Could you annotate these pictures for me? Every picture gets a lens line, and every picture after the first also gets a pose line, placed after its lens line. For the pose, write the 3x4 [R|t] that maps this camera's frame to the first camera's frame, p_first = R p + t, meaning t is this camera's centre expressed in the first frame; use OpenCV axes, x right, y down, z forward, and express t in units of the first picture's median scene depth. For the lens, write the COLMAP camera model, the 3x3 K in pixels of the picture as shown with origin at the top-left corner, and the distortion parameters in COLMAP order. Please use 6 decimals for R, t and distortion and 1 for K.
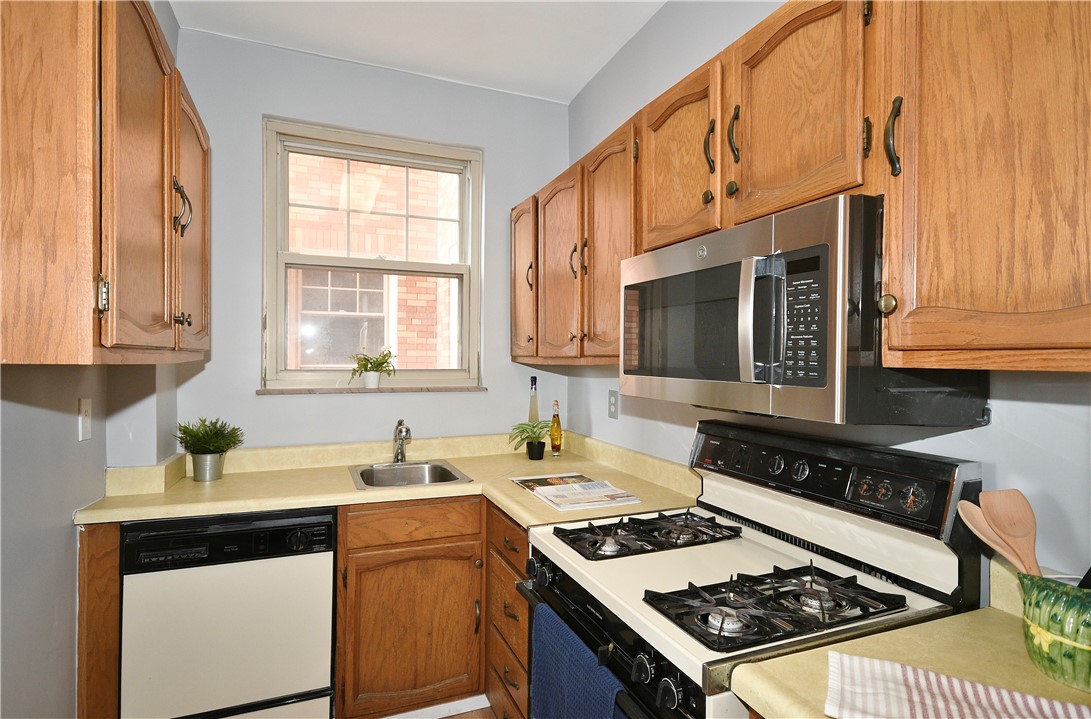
lens RADIAL K [[575.1, 0, 551.1], [0, 575.1, 359.9], [0, 0, 1]] dist [0.016646, -0.000154]
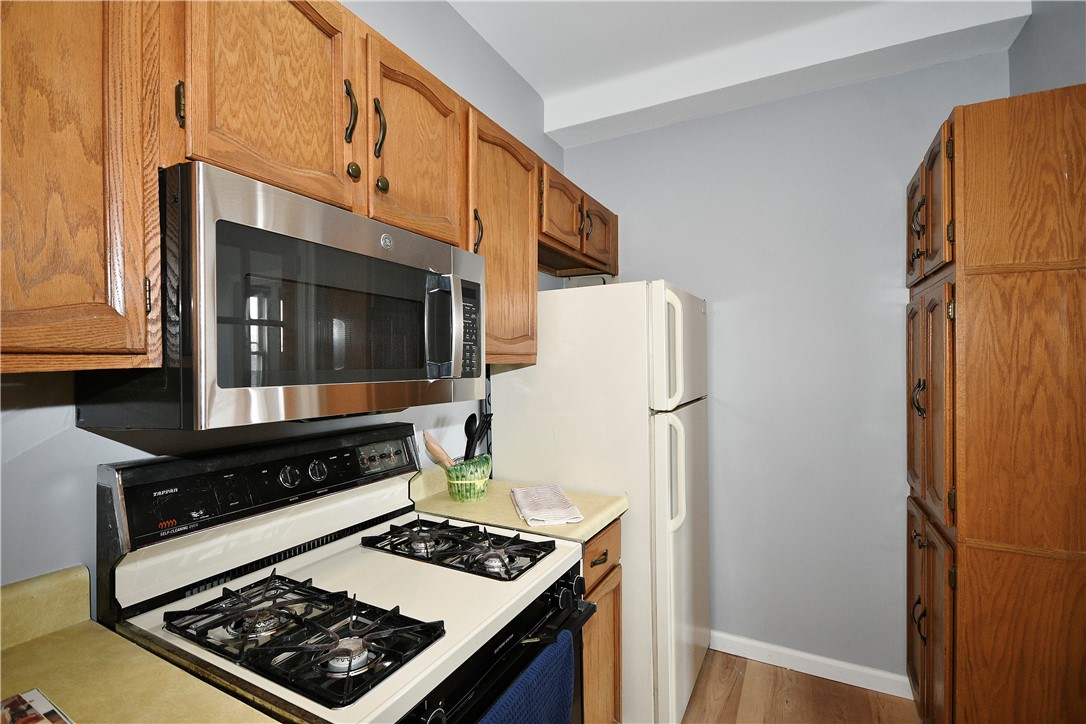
lens RADIAL K [[496.3, 0, 533.3], [0, 496.3, 364.7], [0, 0, 1]] dist [-0.004924, 0.001437]
pose [[-0.627757, -0.005252, 0.778391, -0.397892], [0.004231, 0.999939, 0.010159, 0.001231], [-0.778398, 0.009670, -0.627697, 1.057779]]
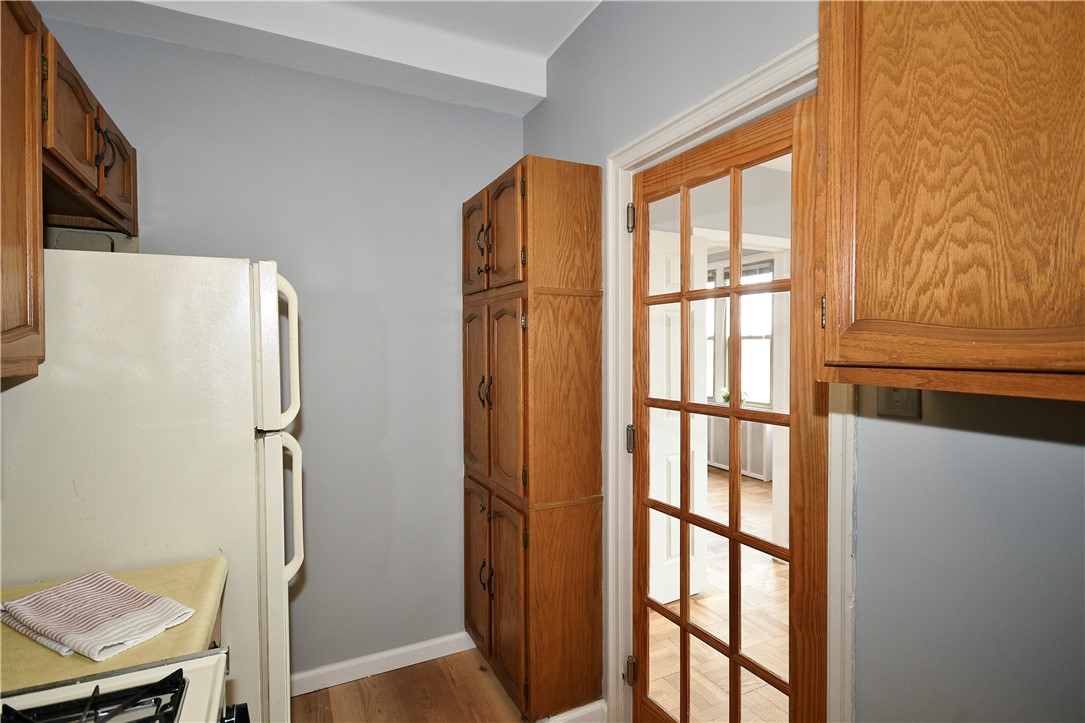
lens RADIAL K [[524.0, 0, 535.9], [0, 524.0, 361.9], [0, 0, 1]] dist [0.010528, -0.007104]
pose [[-0.998872, -0.002312, -0.047426, -0.147976], [-0.003713, 0.999559, 0.029471, -0.028322], [0.047337, 0.029614, -0.998440, 1.064131]]
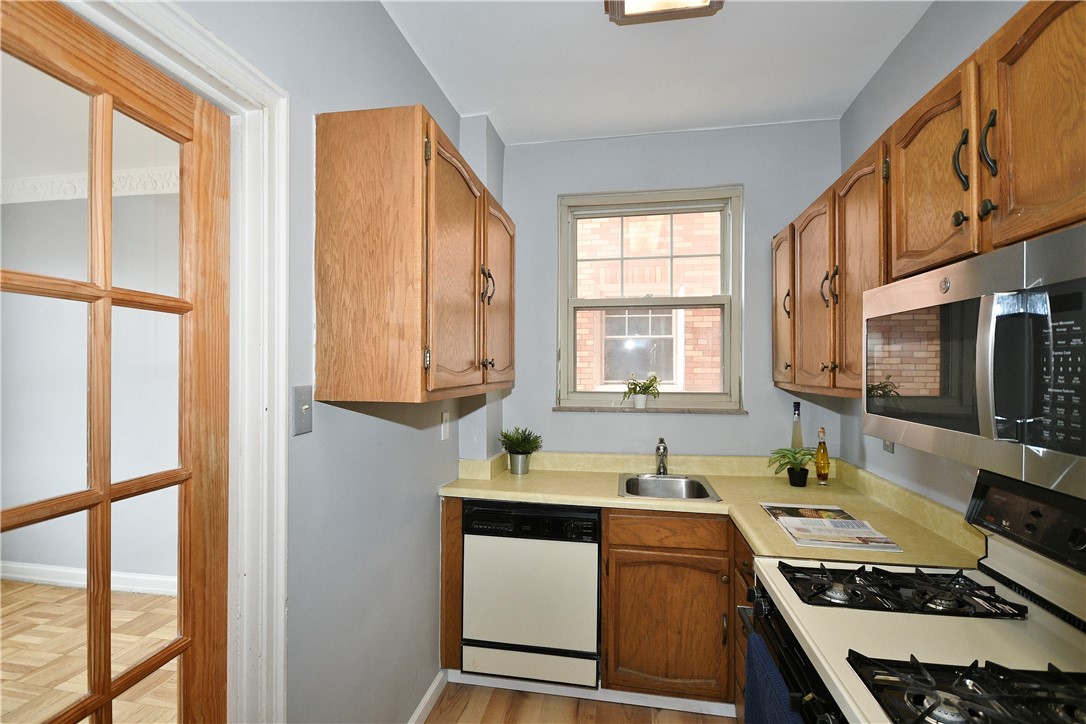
lens RADIAL K [[524.4, 0, 534.1], [0, 524.4, 363.0], [0, 0, 1]] dist [0.010528, -0.007104]
pose [[0.836404, -0.007447, -0.548062, 0.142008], [0.000911, 0.999925, -0.012197, -0.045616], [0.548112, 0.009702, 0.836349, -0.016948]]
